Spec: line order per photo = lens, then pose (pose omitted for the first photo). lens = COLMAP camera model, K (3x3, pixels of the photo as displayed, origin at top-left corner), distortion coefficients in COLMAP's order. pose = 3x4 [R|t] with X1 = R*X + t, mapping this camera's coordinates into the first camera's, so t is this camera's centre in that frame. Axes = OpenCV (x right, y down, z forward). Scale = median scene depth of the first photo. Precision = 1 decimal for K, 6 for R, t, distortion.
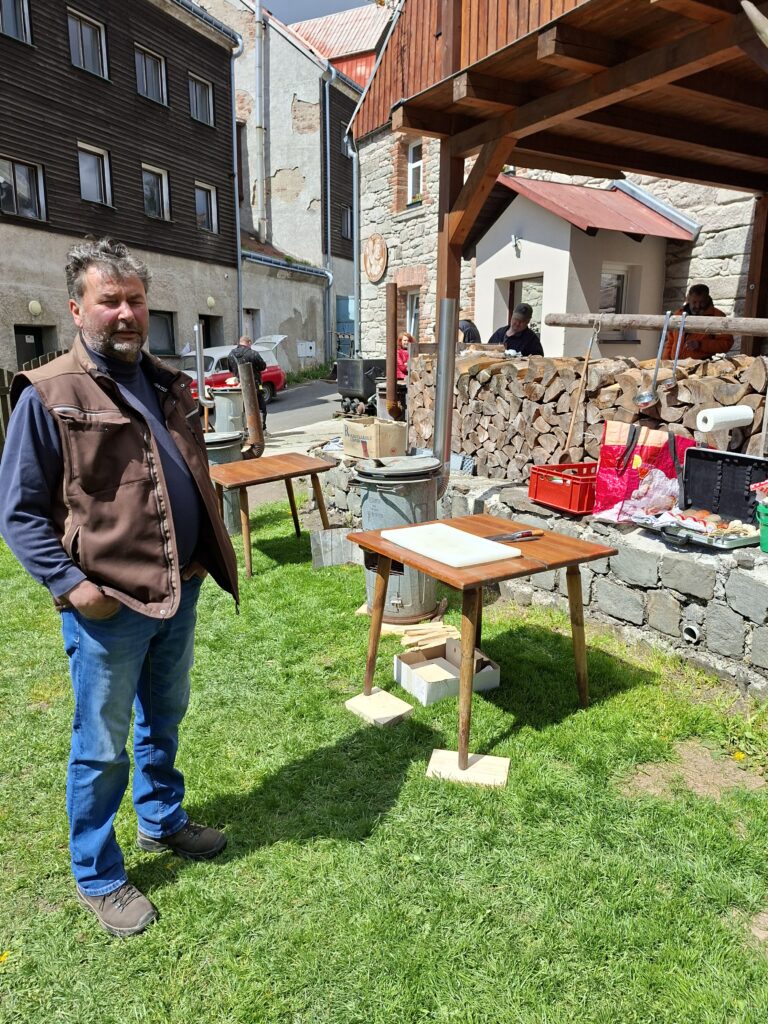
lens RADIAL K [[691.2, 0, 392.5], [0, 691.2, 513.3], [0, 0, 1]] dist [0.020813, -0.012701]
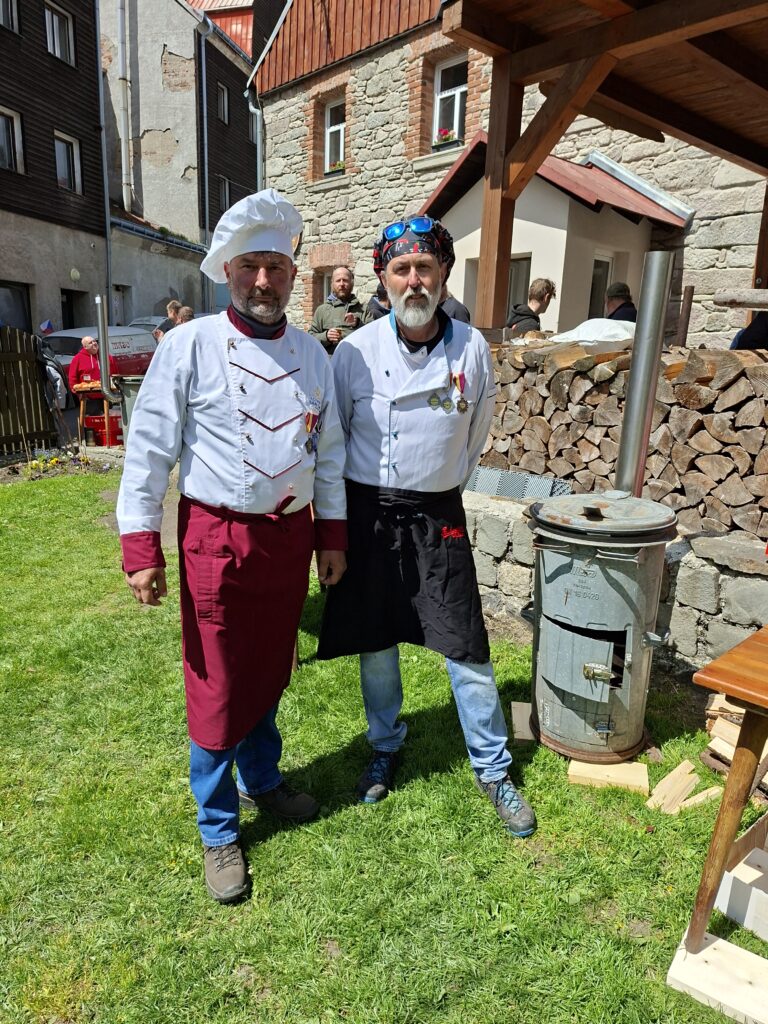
lens RADIAL K [[691.2, 0, 385.1], [0, 691.2, 522.1], [0, 0, 1]] dist [0.020813, -0.012701]
pose [[0.981187, -0.015743, 0.192417, -0.078126], [0.011406, 0.999656, 0.023629, -0.019442], [-0.192723, -0.020989, 0.981029, 0.103366]]
